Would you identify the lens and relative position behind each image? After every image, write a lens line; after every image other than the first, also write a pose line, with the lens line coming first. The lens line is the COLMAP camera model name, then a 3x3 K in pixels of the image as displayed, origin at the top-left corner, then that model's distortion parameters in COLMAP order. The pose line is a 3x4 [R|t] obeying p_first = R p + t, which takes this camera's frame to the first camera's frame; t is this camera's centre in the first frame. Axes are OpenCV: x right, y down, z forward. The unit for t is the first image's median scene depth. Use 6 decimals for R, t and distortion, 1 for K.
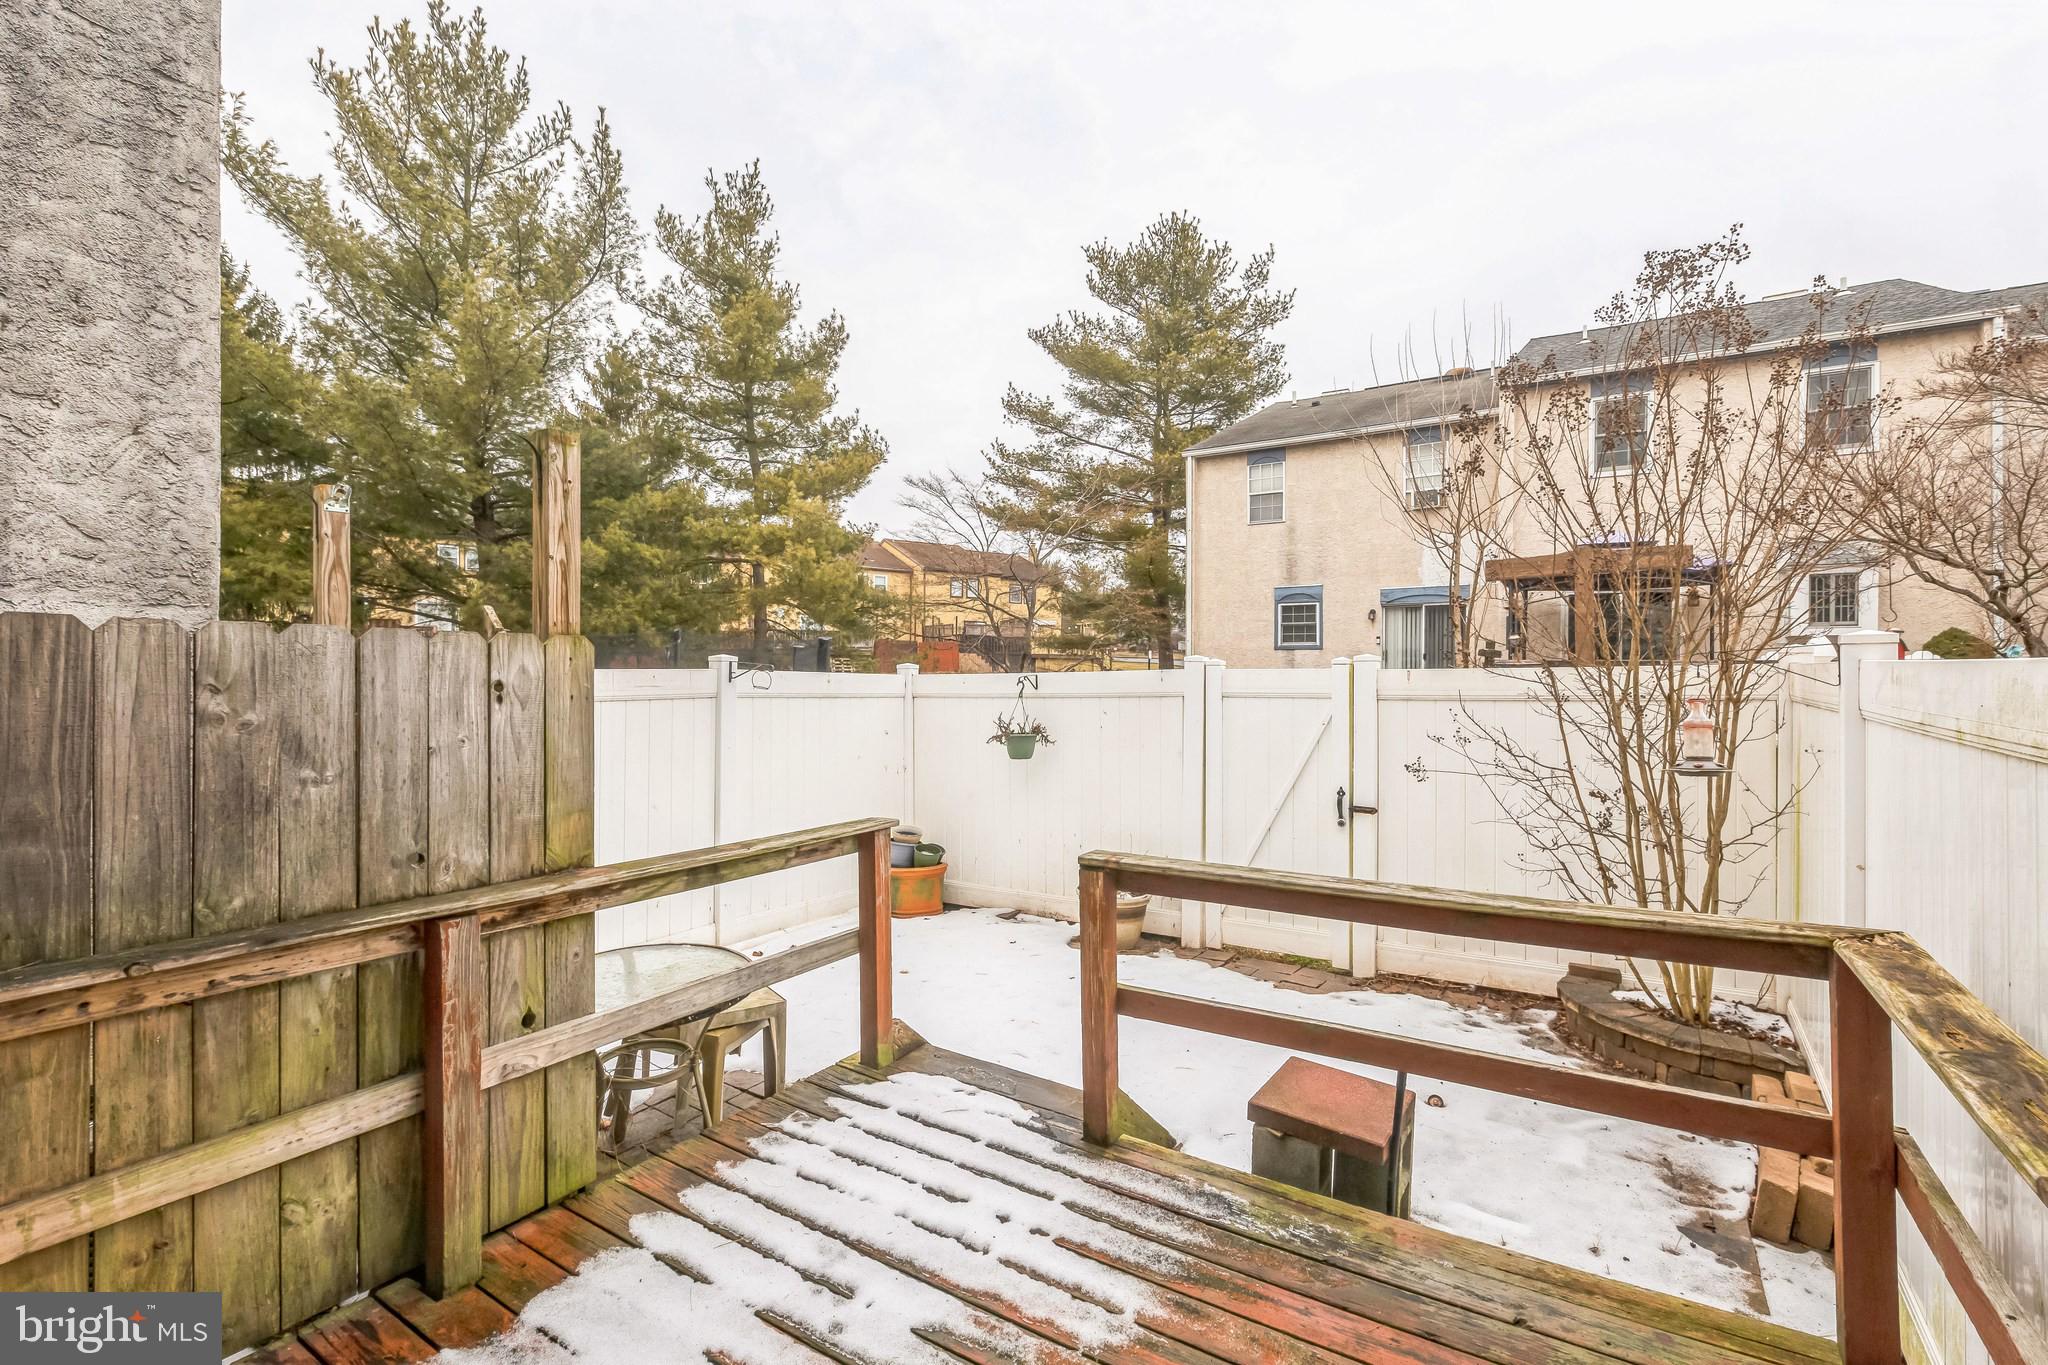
lens RADIAL K [[907.7, 0, 1027.9], [0, 907.7, 673.4], [0, 0, 1]] dist [0.002388, 0.000472]
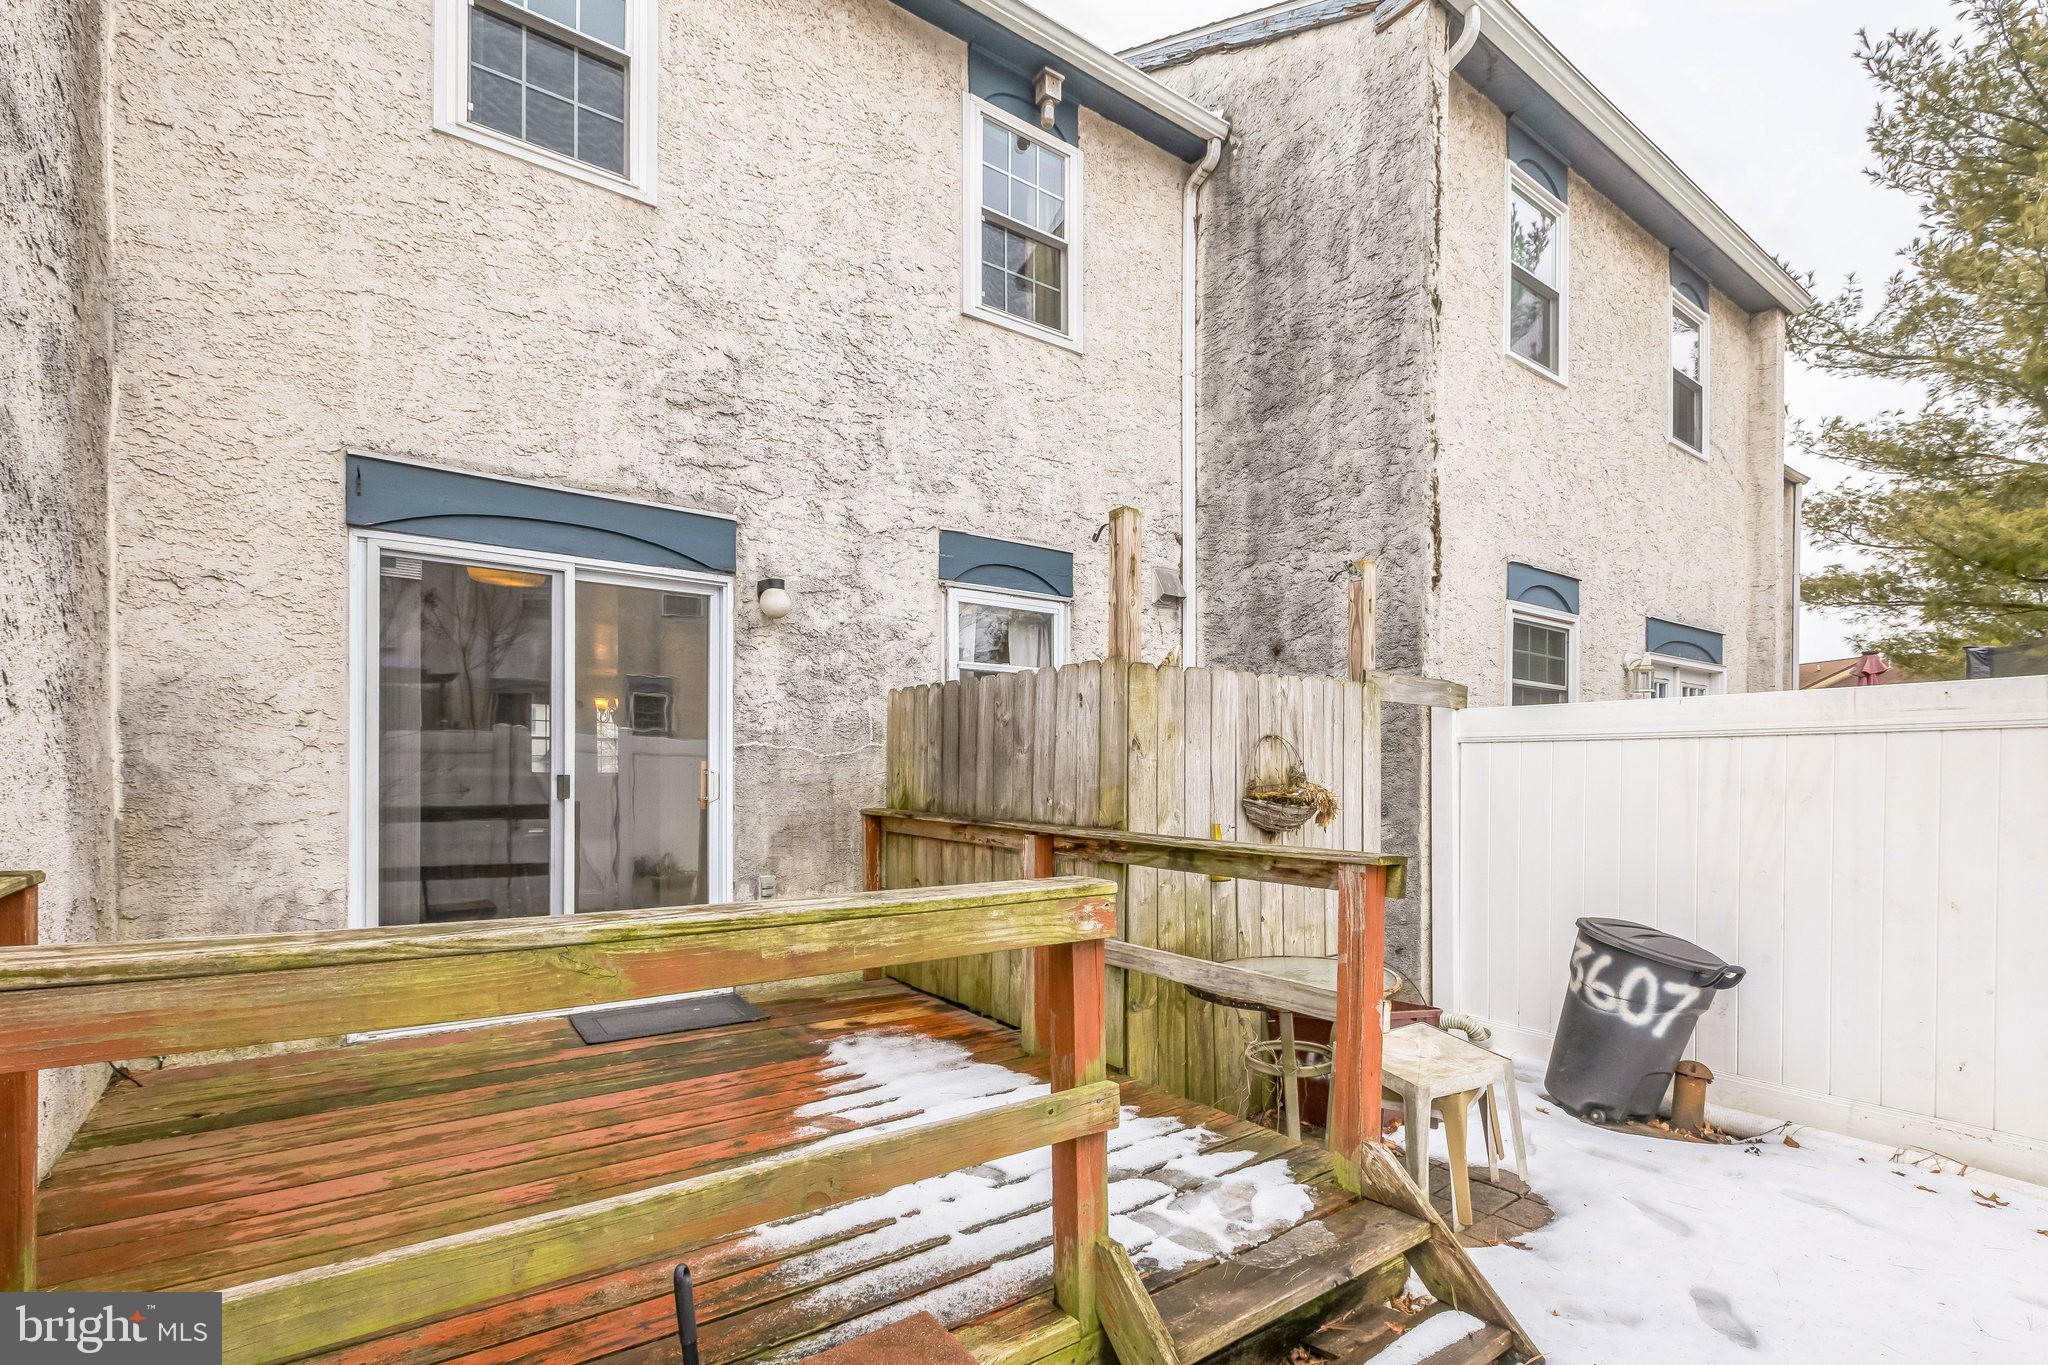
lens RADIAL K [[907.7, 0, 1022.8], [0, 907.7, 777.1], [0, 0, 1]] dist [0.002388, 0.000472]
pose [[-0.362674, -0.003213, -0.931910, 0.739167], [-0.004702, 0.999988, -0.001618, 0.127356], [0.931904, 0.003795, -0.362685, 1.232208]]
